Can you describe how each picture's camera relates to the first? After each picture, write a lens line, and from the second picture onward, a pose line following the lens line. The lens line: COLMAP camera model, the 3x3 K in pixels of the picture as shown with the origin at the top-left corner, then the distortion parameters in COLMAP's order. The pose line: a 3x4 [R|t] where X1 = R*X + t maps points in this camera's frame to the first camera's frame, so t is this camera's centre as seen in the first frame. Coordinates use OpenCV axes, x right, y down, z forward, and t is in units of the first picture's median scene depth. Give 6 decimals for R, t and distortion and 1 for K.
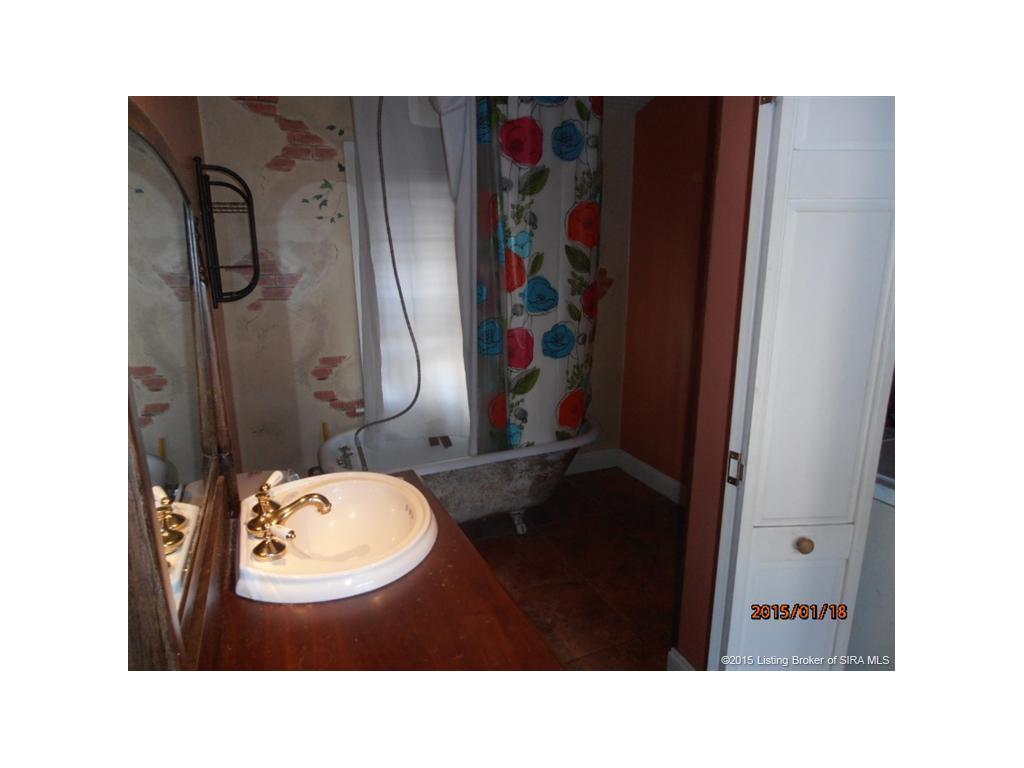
lens RADIAL K [[534.6, 0, 513.1], [0, 534.6, 383.6], [0, 0, 1]] dist [-0.016450, 0.006022]
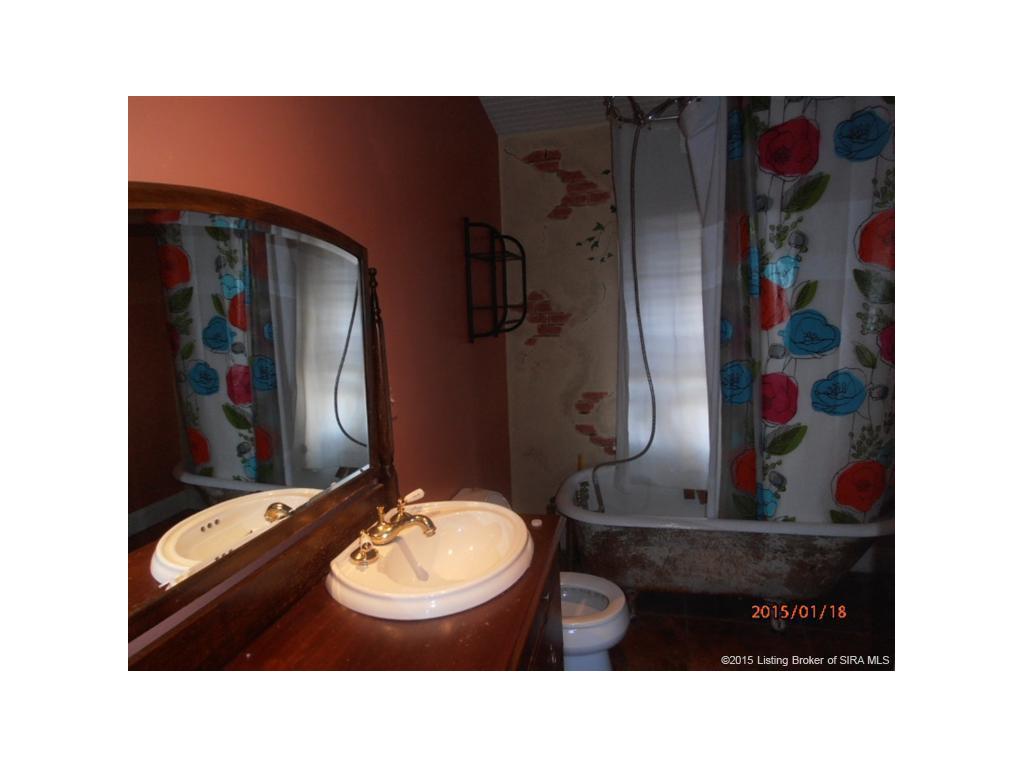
lens RADIAL K [[534.6, 0, 509.3], [0, 534.6, 384.1], [0, 0, 1]] dist [-0.016450, 0.006022]
pose [[0.785271, 0.063308, -0.615908, 0.183127], [-0.104905, 0.993981, -0.031583, -0.018261], [0.610201, 0.089413, 0.787185, 0.106849]]
